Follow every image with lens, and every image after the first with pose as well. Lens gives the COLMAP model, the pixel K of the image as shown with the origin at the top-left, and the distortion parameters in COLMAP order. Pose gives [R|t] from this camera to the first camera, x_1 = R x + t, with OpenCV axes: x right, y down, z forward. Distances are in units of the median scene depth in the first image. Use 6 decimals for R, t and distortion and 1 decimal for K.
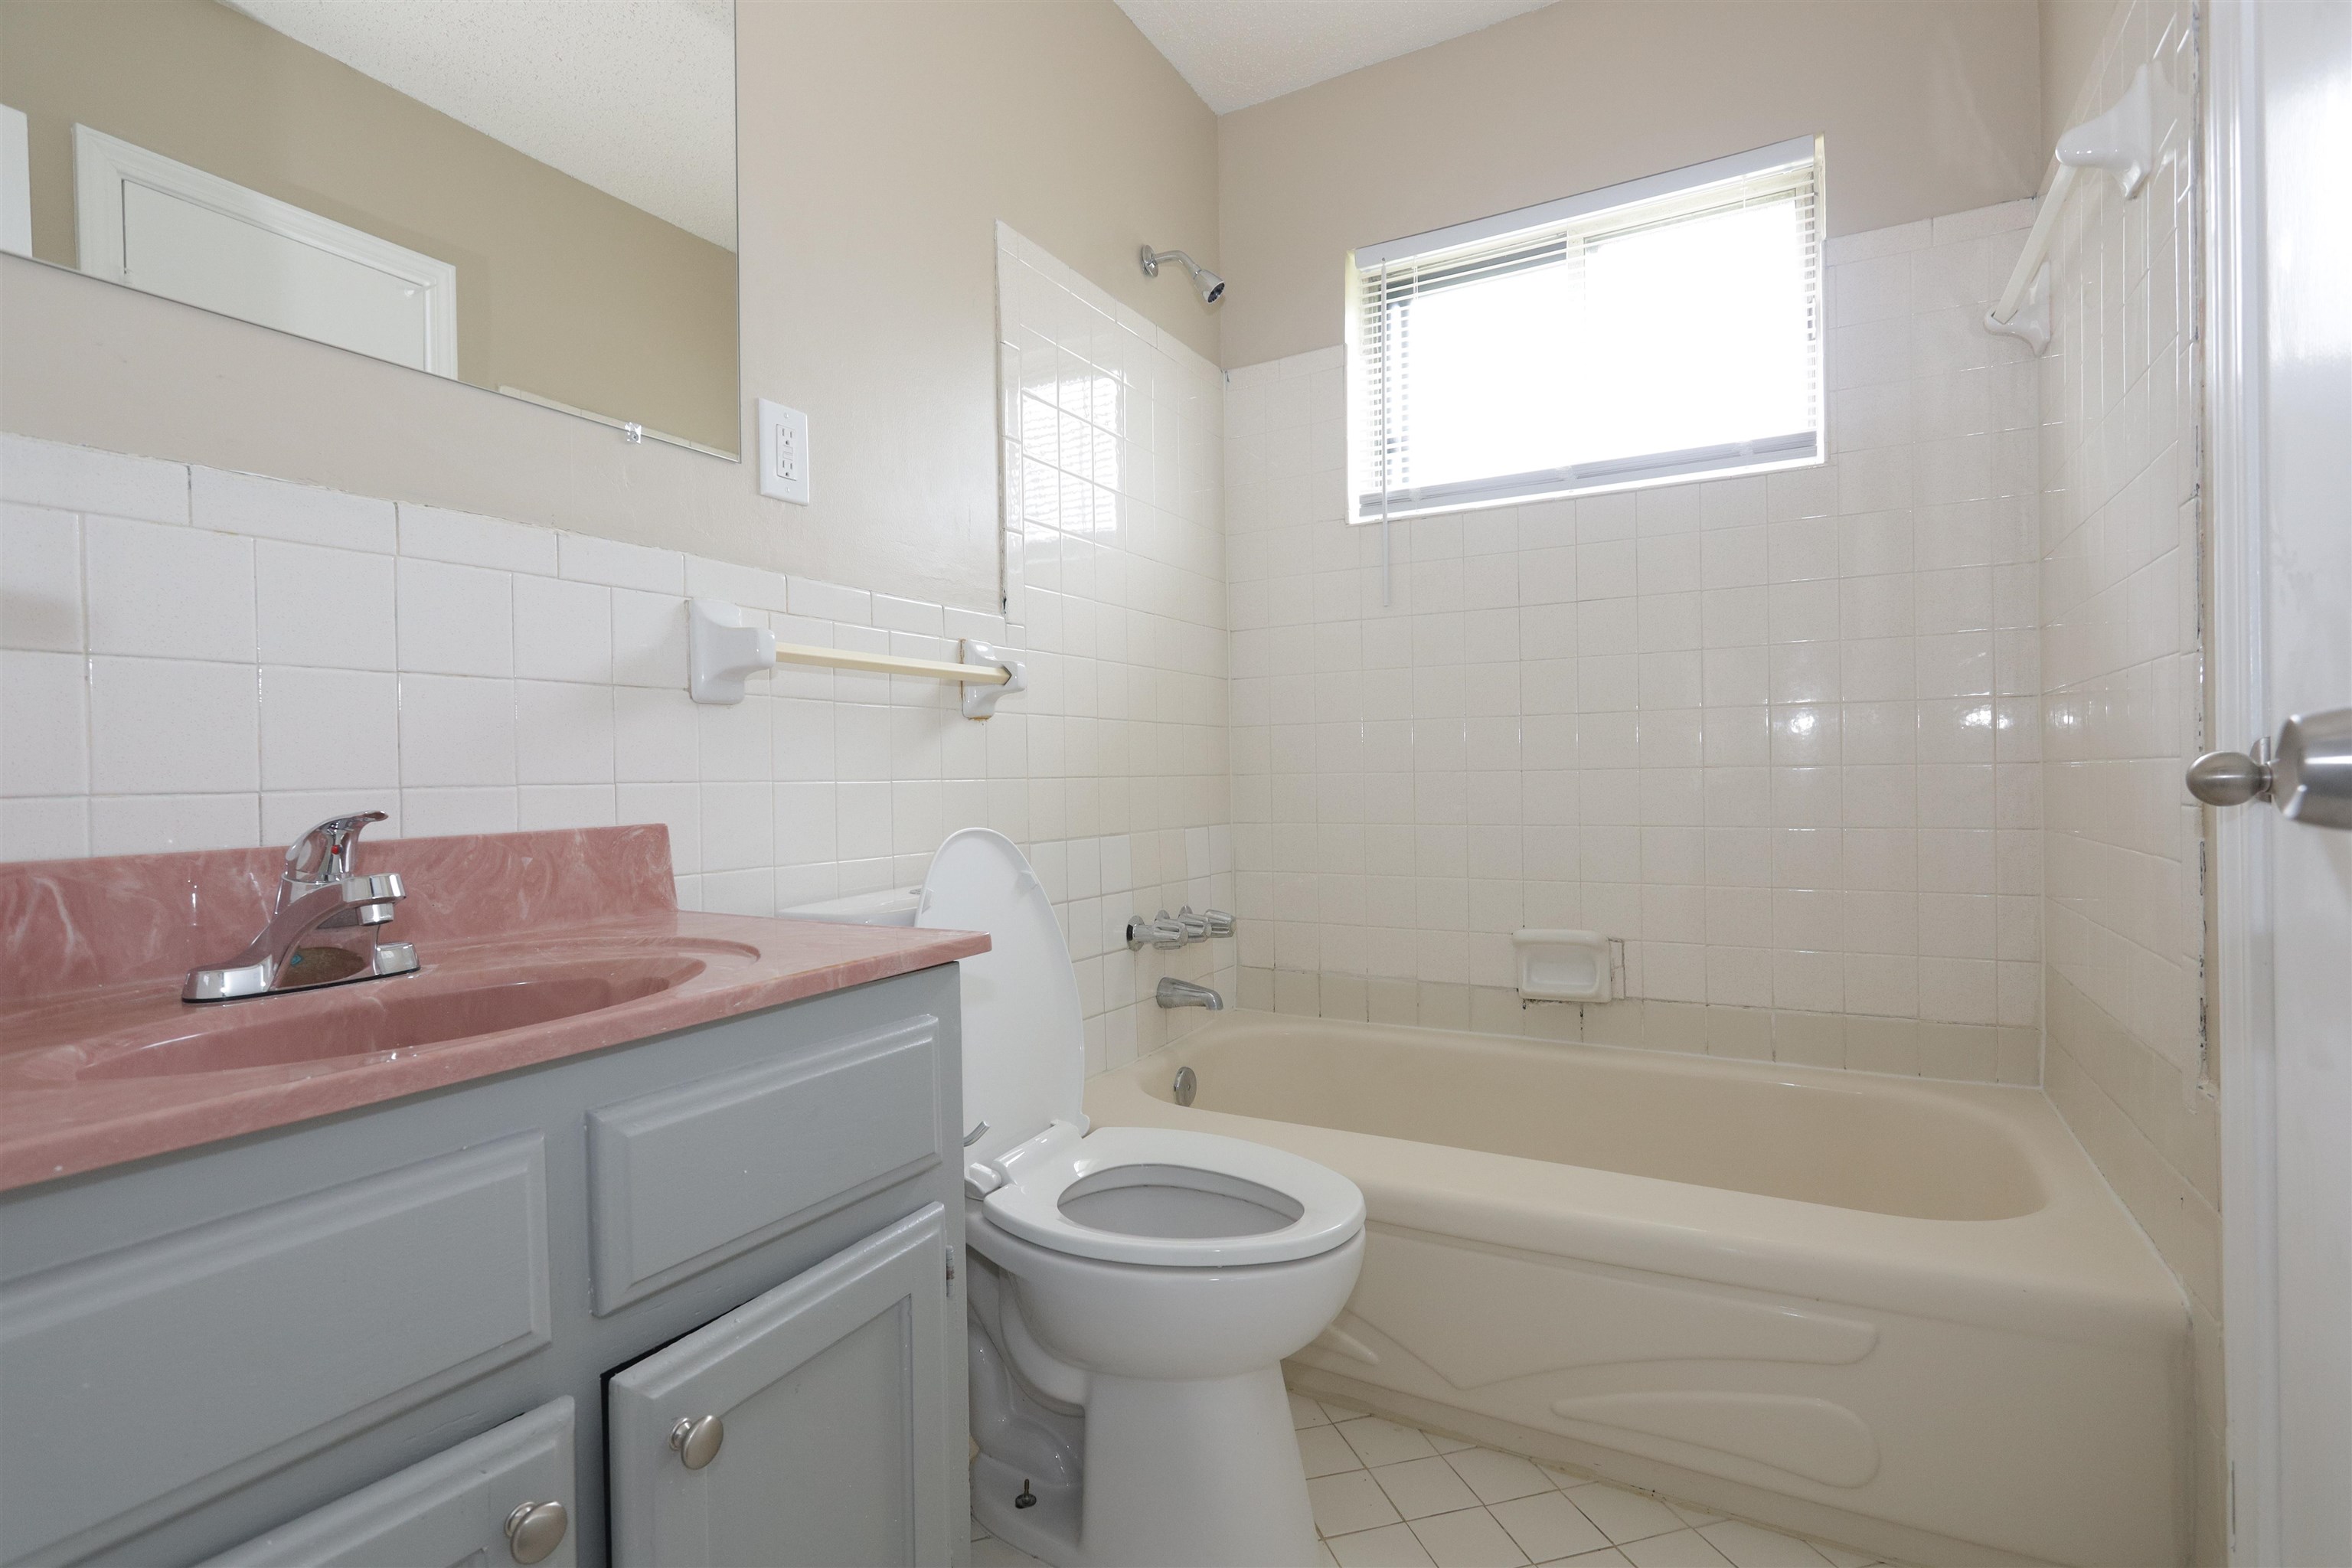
lens RADIAL K [[1111.9, 0, 1162.0], [0, 1111.9, 783.7], [0, 0, 1]] dist [-0.008458, 0.000688]
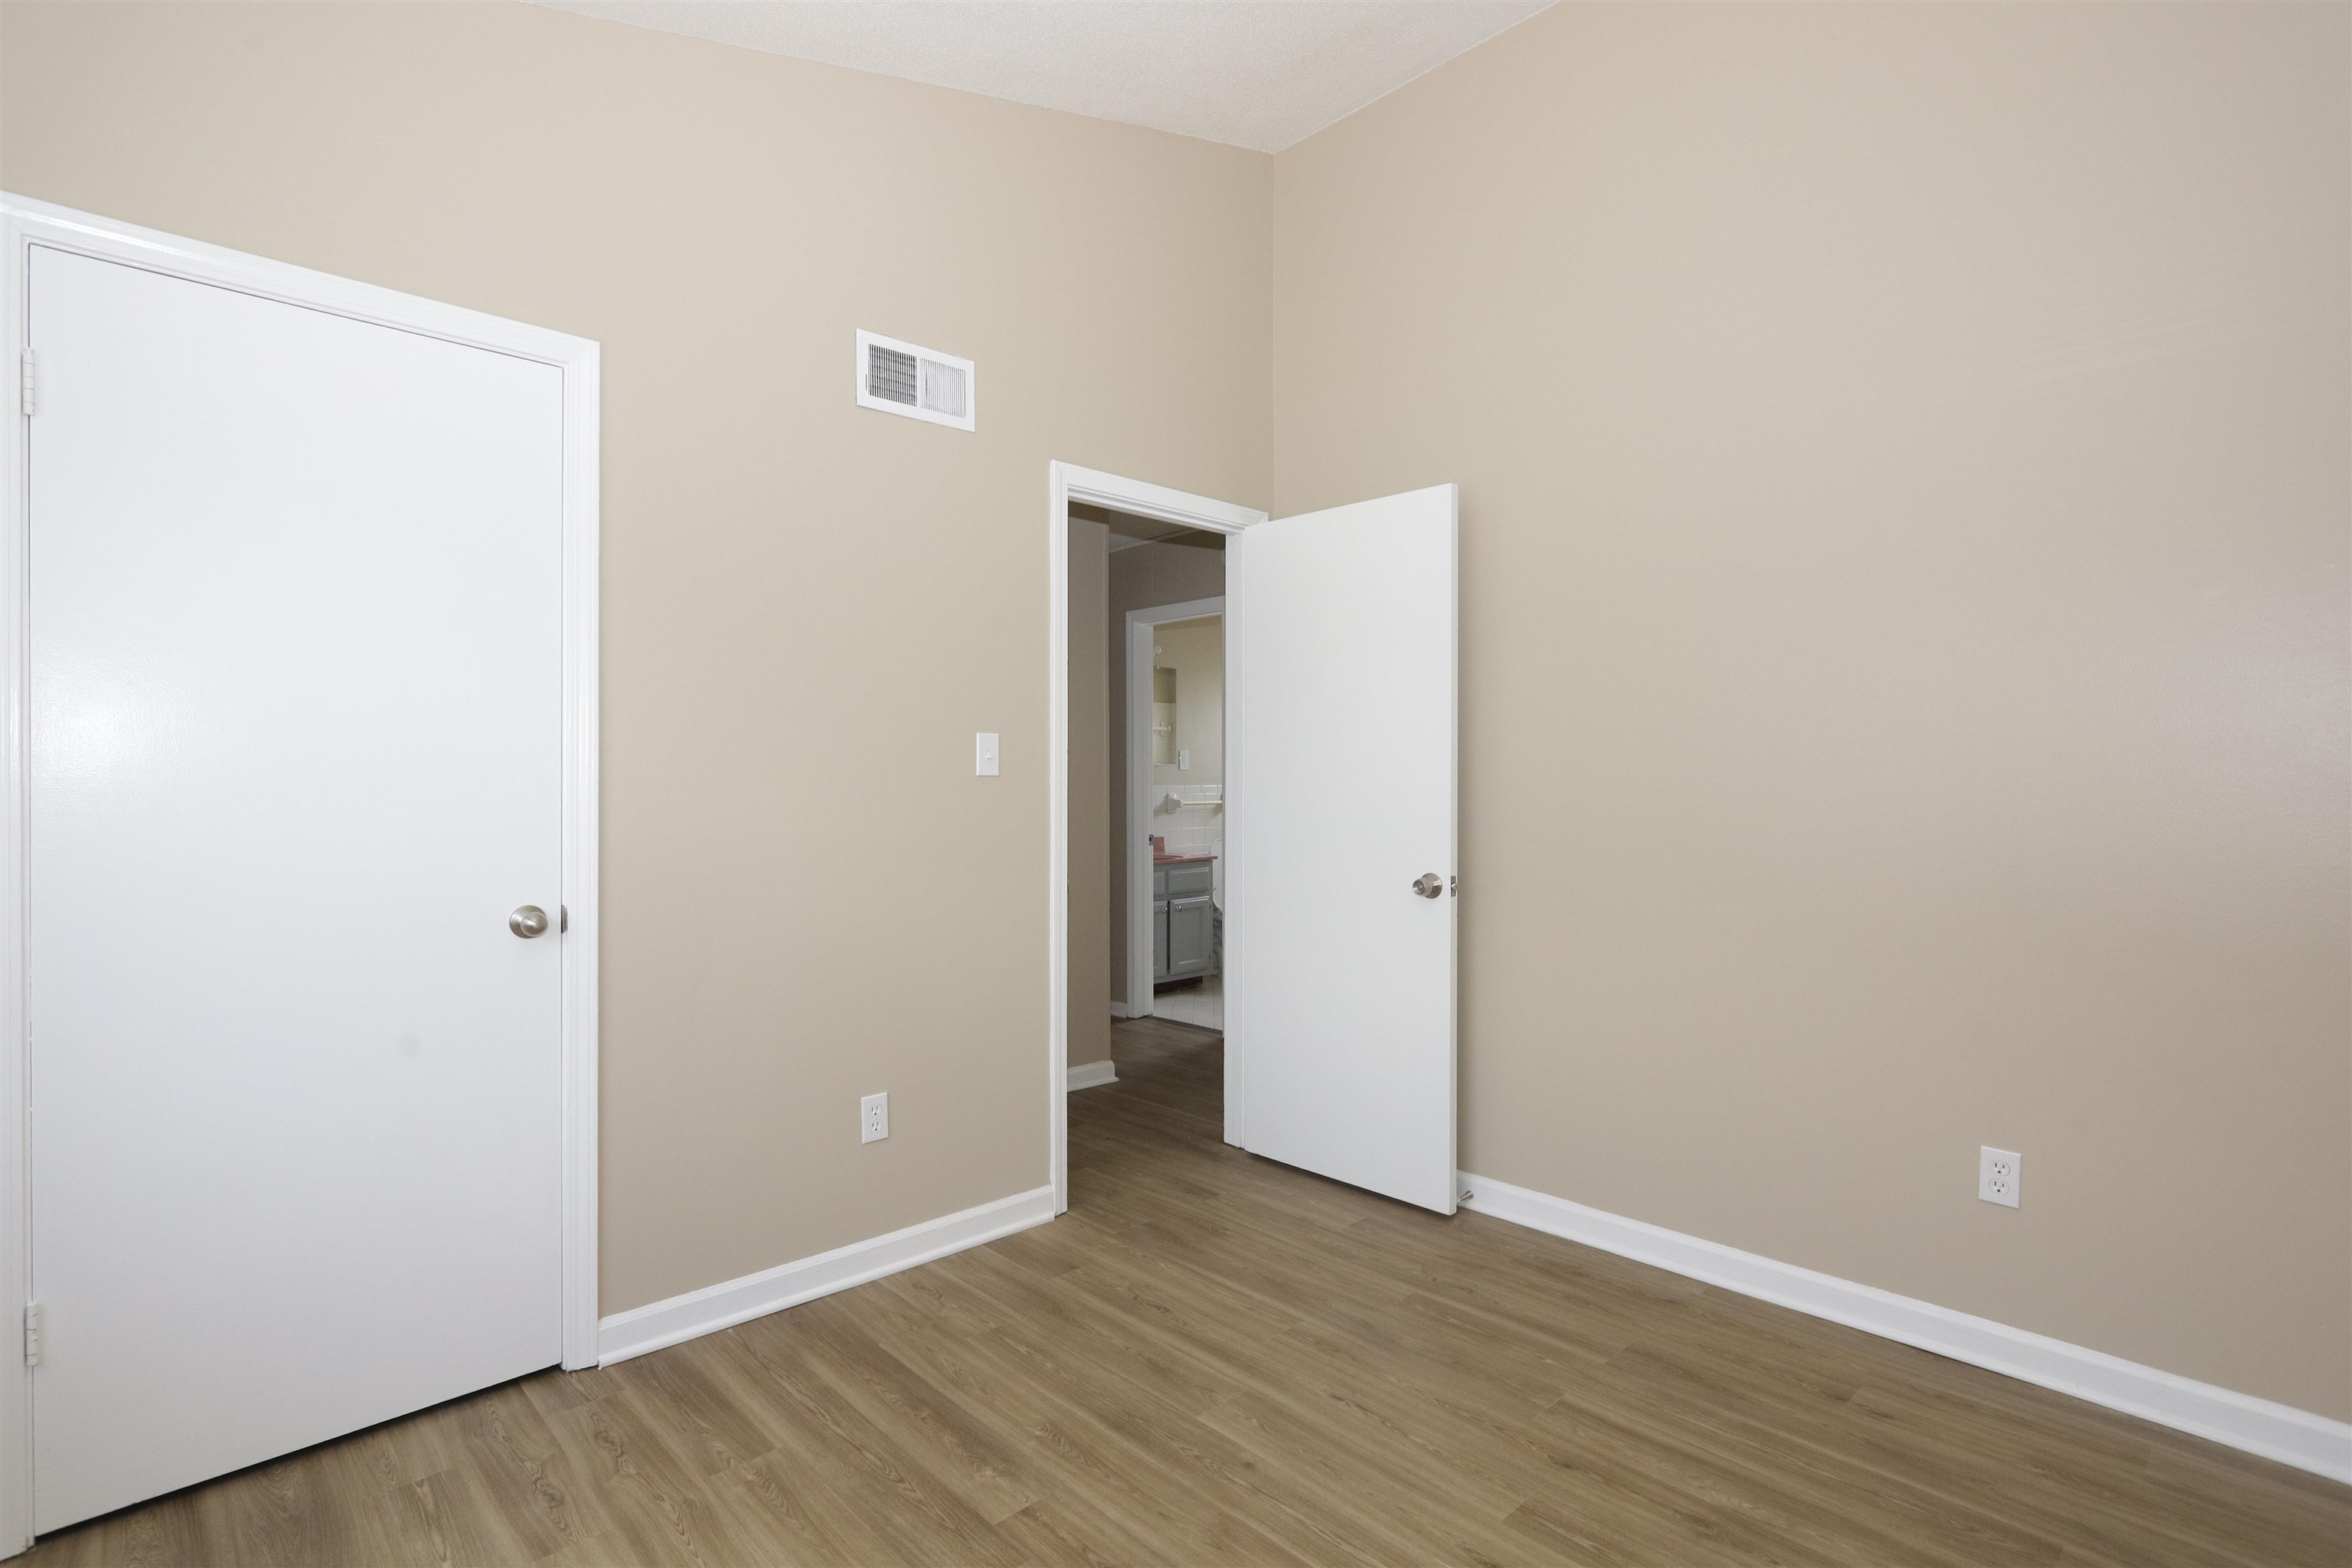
lens RADIAL K [[1111.9, 0, 1162.0], [0, 1111.9, 783.7], [0, 0, 1]] dist [-0.008458, 0.000688]
pose [[0.956742, 0.011582, -0.290708, 1.288109], [-0.013523, 0.999898, -0.004667, -0.223347], [0.290624, 0.008396, 0.956800, -4.827815]]
